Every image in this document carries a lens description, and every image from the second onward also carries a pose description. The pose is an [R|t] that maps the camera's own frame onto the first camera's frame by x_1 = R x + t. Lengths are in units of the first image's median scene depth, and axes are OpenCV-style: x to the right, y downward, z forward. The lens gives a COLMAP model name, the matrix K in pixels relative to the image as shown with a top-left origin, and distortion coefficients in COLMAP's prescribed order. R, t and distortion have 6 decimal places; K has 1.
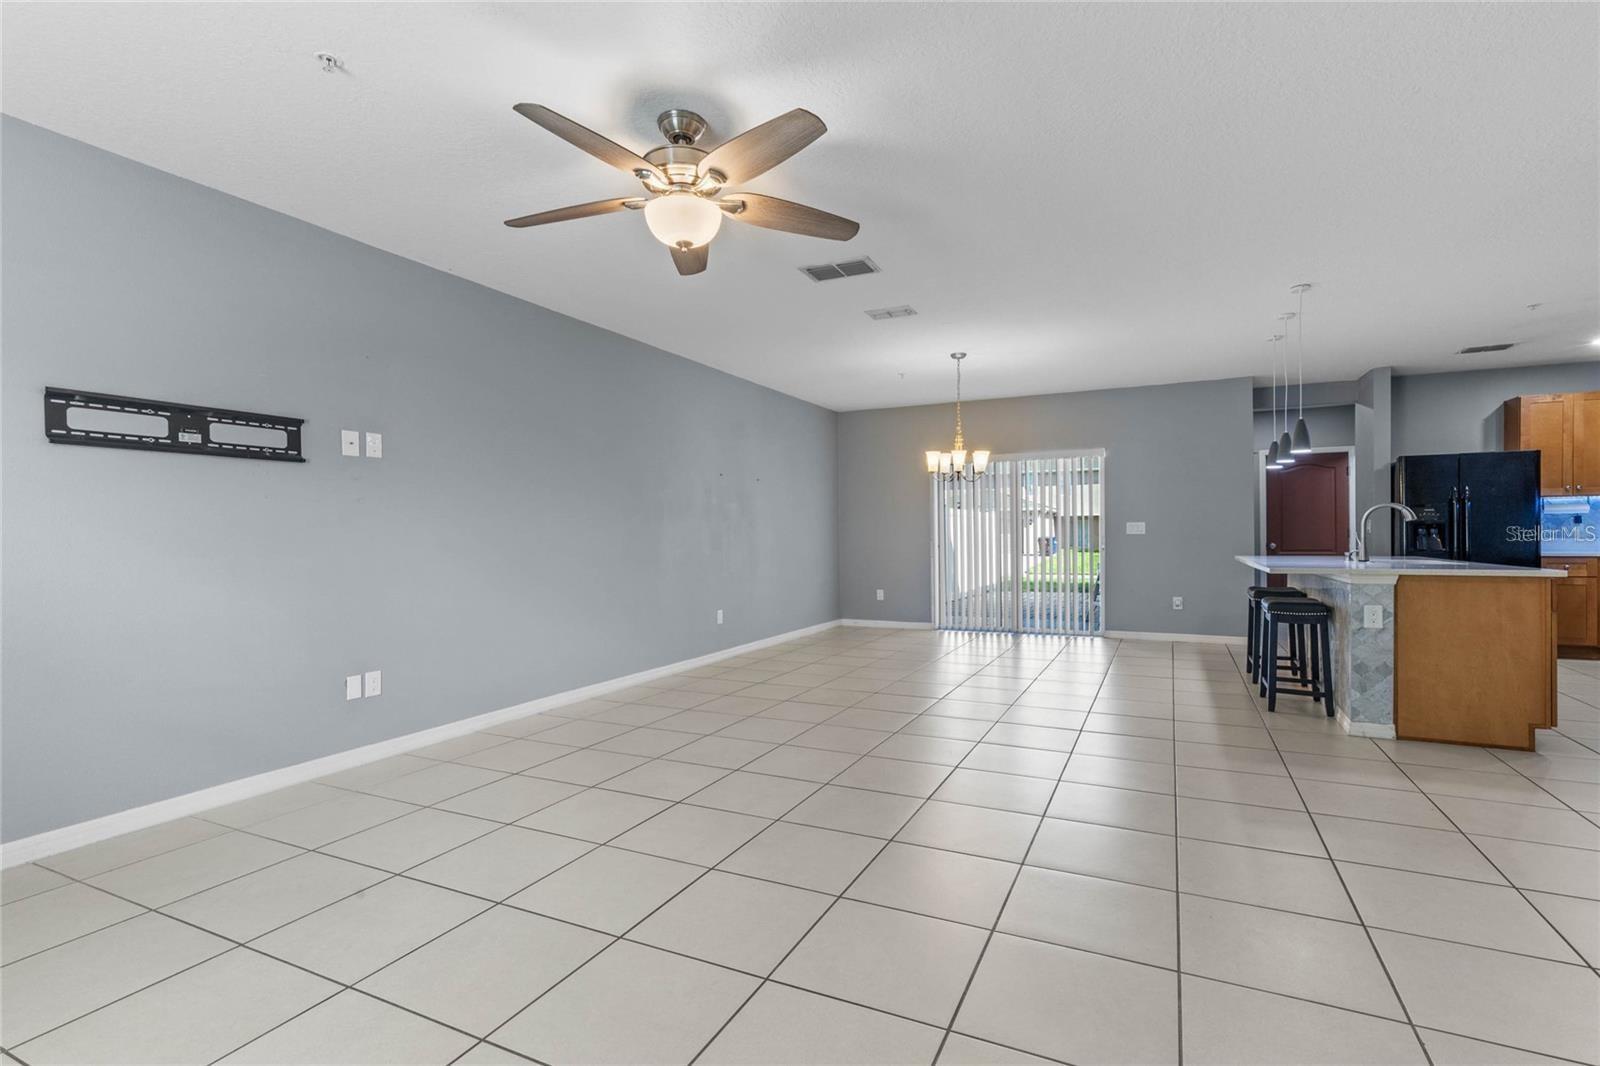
lens RADIAL K [[722.1, 0, 798.9], [0, 722.1, 529.7], [0, 0, 1]] dist [0.004416, 0.000377]
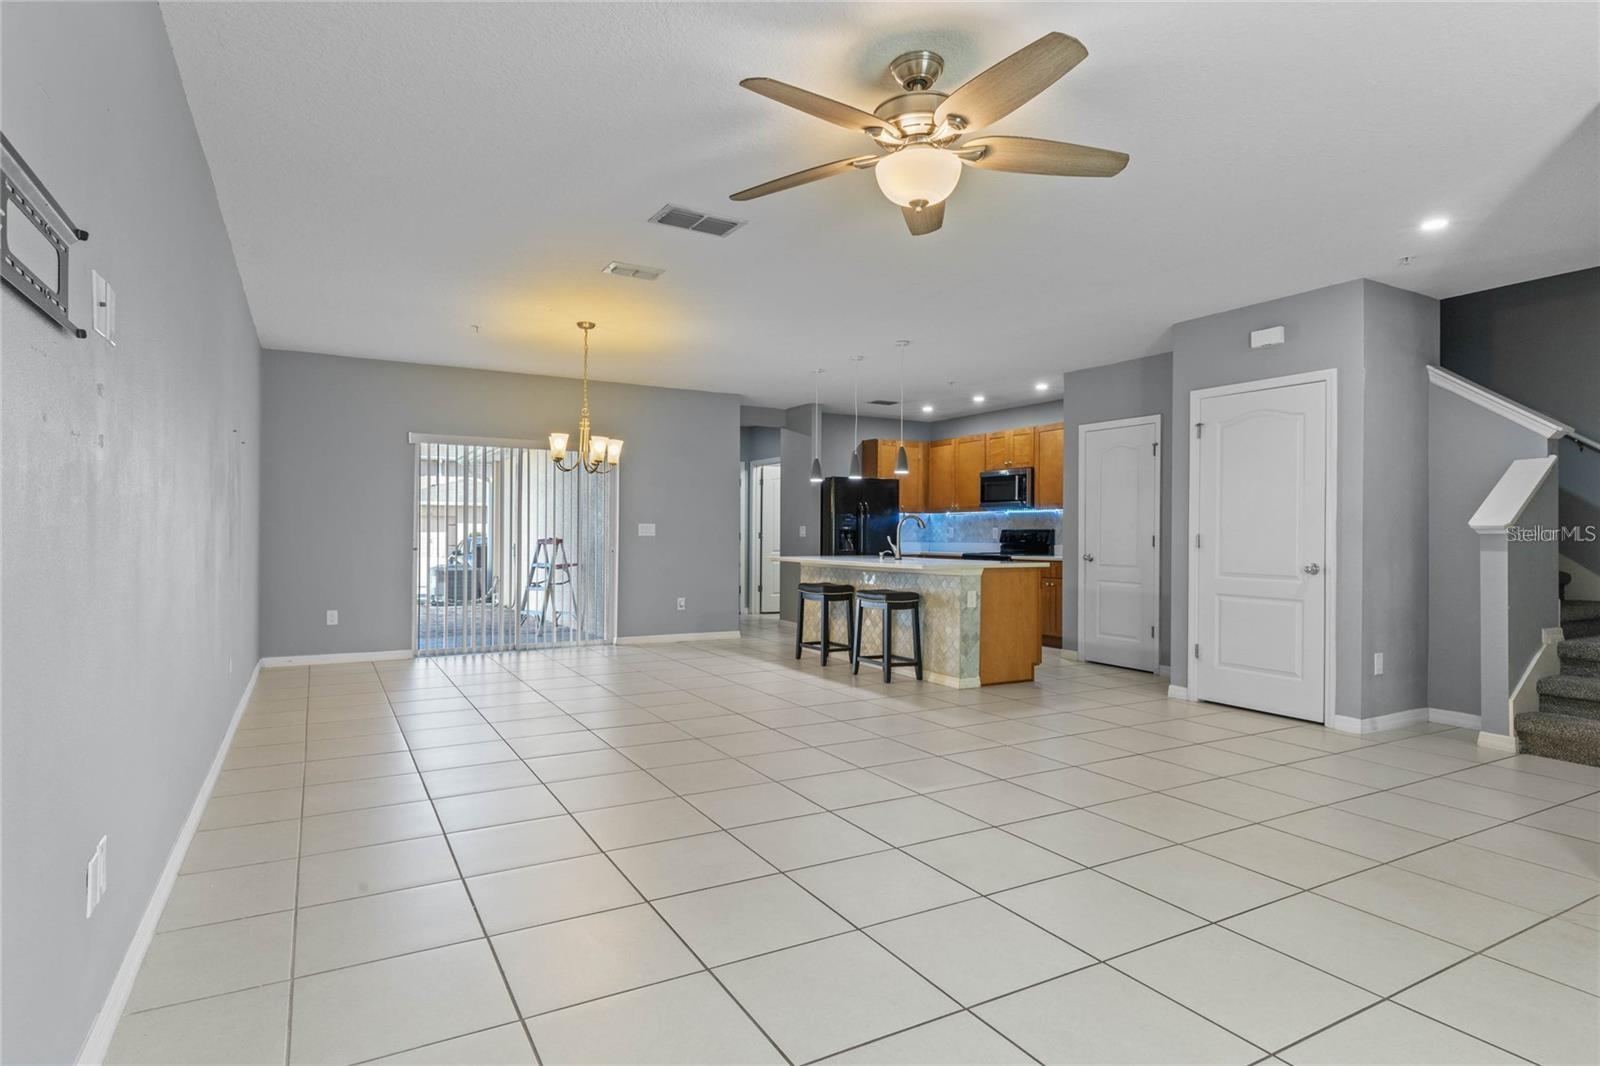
lens RADIAL K [[855.6, 0, 748.9], [0, 855.6, 525.6], [0, 0, 1]] dist [0.009821, -0.002087]
pose [[0.594919, 0.018627, 0.803570, -0.476725], [-0.015353, 0.999812, -0.011809, 0.004527], [-0.803639, -0.005311, 0.595093, 0.242267]]
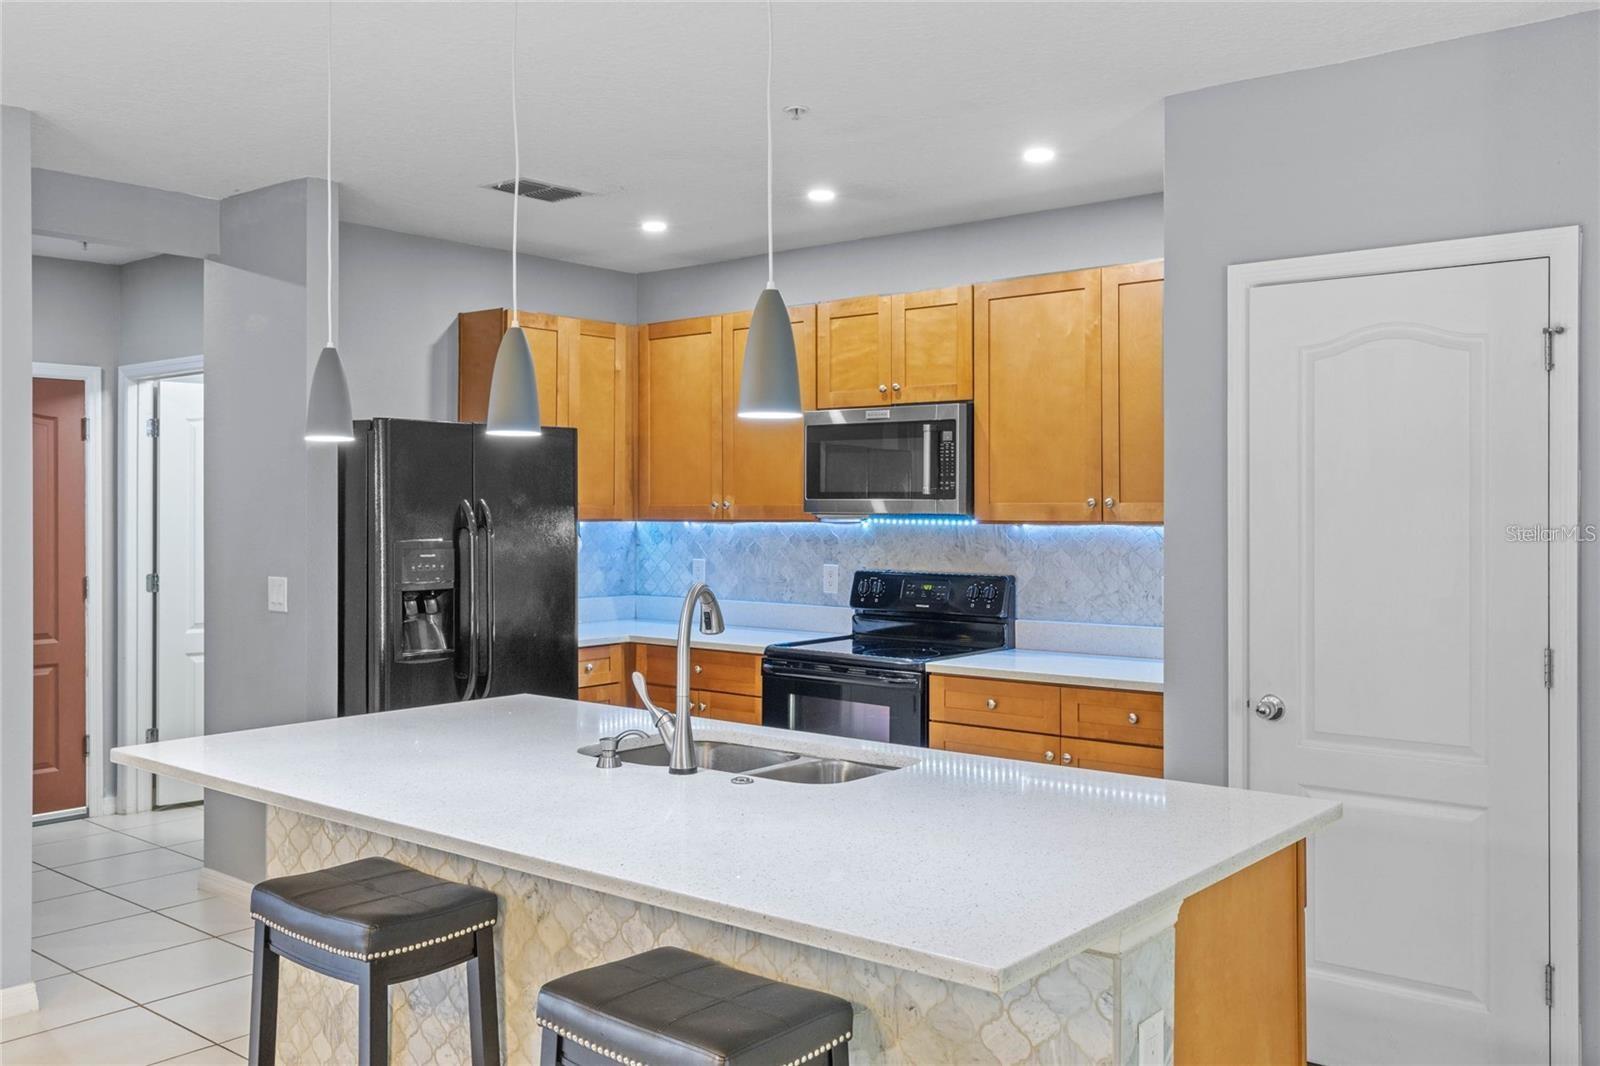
lens RADIAL K [[1386.8, 0, 774.8], [0, 1386.8, 510.2], [0, 0, 1]] dist [0.001031, 0.011291]
pose [[0.238402, 0.003039, 0.971162, 0.161957], [-0.005516, 0.999983, -0.001775, -0.053729], [-0.971151, -0.004933, 0.238415, 0.645611]]
